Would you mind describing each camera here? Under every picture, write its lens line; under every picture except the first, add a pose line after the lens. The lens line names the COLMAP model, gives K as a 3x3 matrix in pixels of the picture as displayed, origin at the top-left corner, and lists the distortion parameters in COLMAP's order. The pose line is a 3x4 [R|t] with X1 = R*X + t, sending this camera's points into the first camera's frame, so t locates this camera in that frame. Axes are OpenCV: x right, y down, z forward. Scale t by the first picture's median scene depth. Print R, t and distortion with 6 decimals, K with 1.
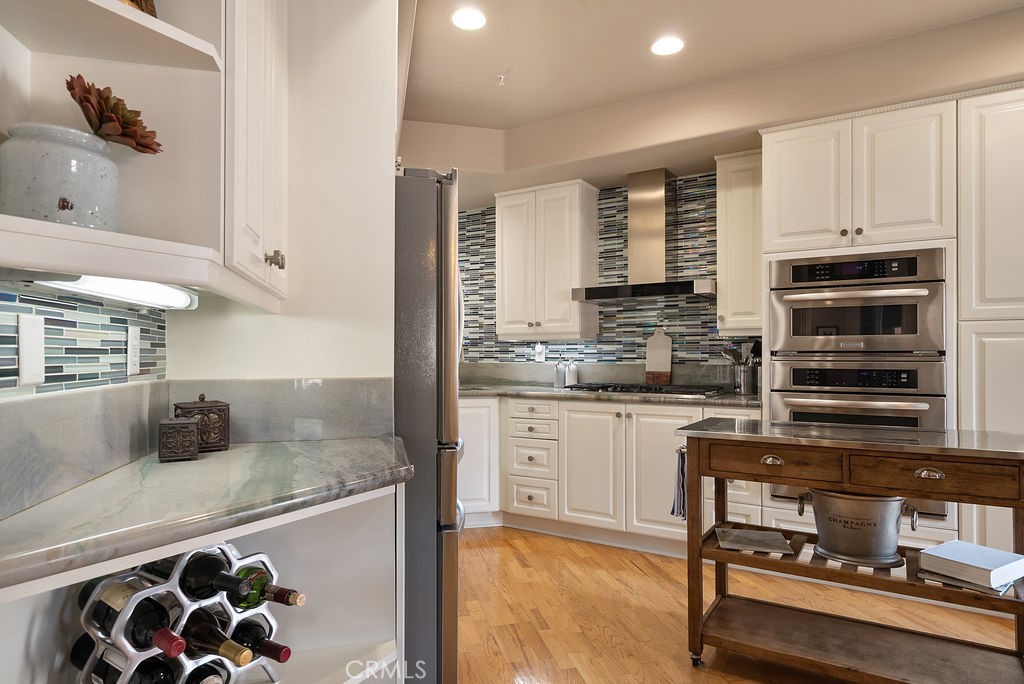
lens RADIAL K [[603.5, 0, 515.1], [0, 603.5, 349.6], [0, 0, 1]] dist [0.002686, 0.004545]
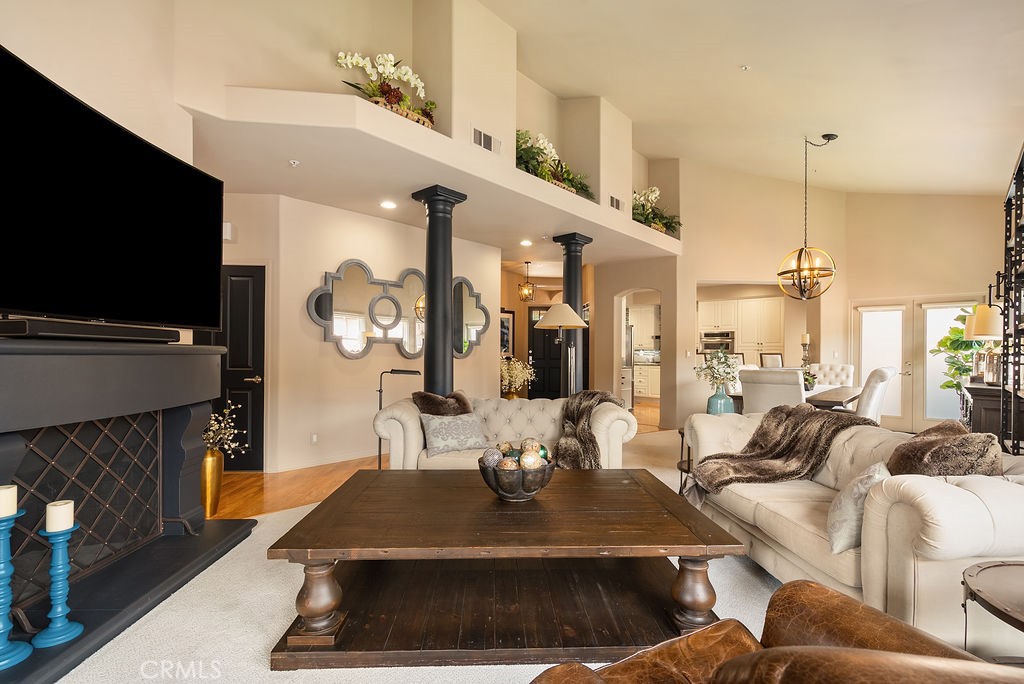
lens RADIAL K [[473.3, 0, 513.9], [0, 473.3, 353.2], [0, 0, 1]] dist [0.001431, -0.000020]
pose [[0.983881, 0.004509, -0.178765, -0.264067], [-0.002664, 0.999941, 0.010563, -0.027115], [0.178802, -0.009916, 0.983835, -2.450778]]
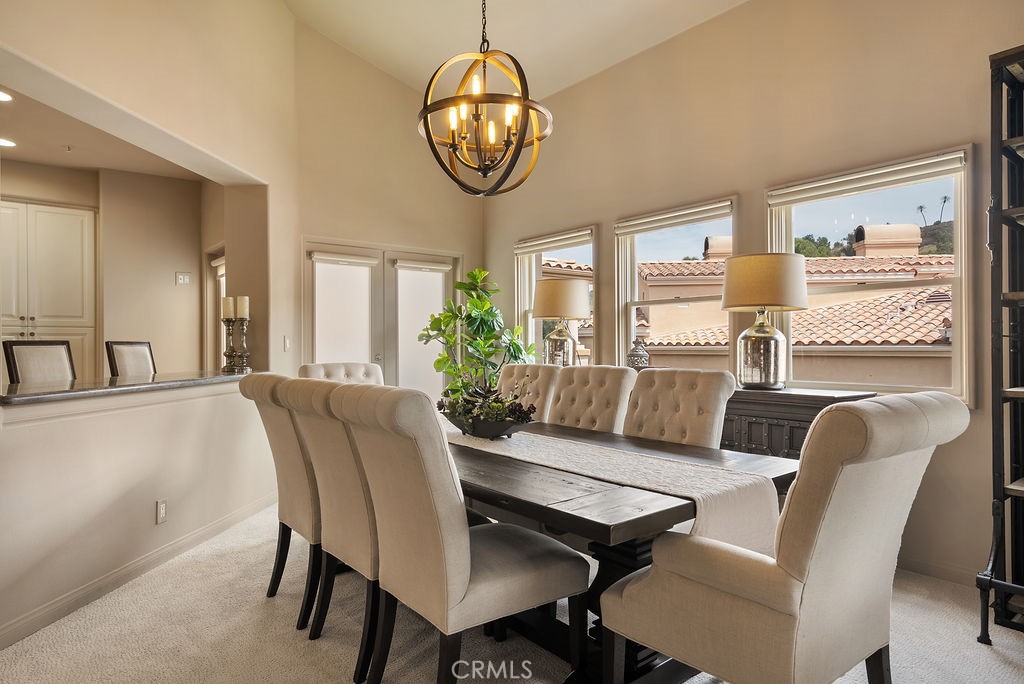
lens RADIAL K [[603.5, 0, 512.1], [0, 603.5, 346.7], [0, 0, 1]] dist [0.002686, 0.004545]
pose [[0.332122, -0.003832, 0.943229, -0.299292], [-0.004479, 0.999974, 0.005639, -0.003133], [-0.943226, -0.006098, 0.332096, -0.884844]]
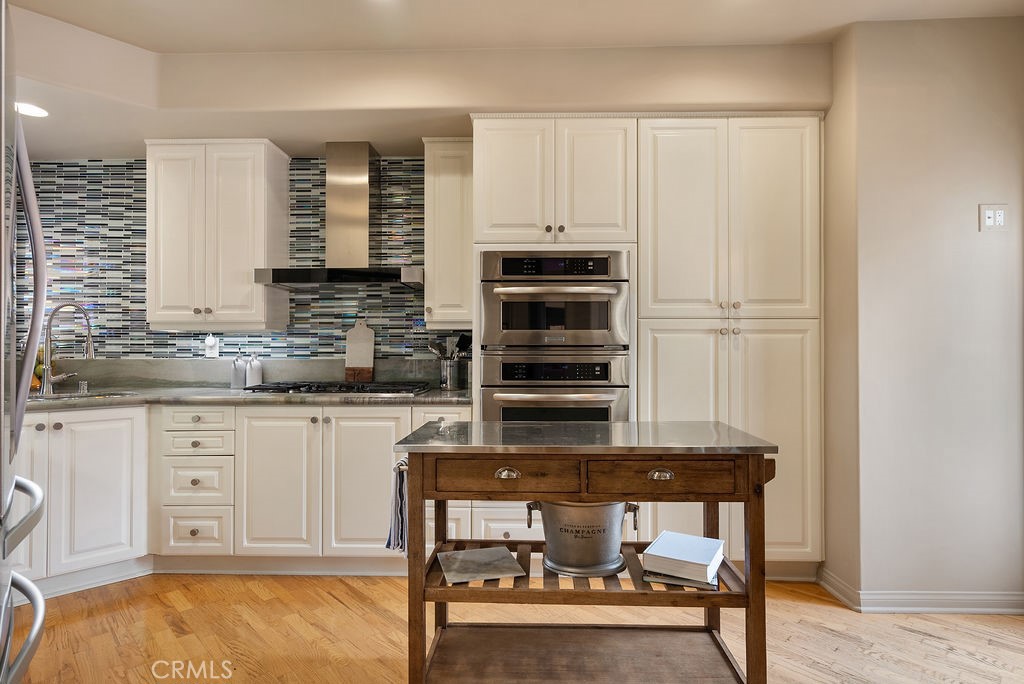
lens RADIAL K [[549.9, 0, 514.3], [0, 549.9, 342.1], [0, 0, 1]] dist [0.004098, 0.004415]
pose [[0.863672, 0.004675, 0.504032, 0.026258], [-0.004019, 0.999989, -0.002388, -0.000551], [-0.504037, 0.000036, 0.863682, 0.208616]]
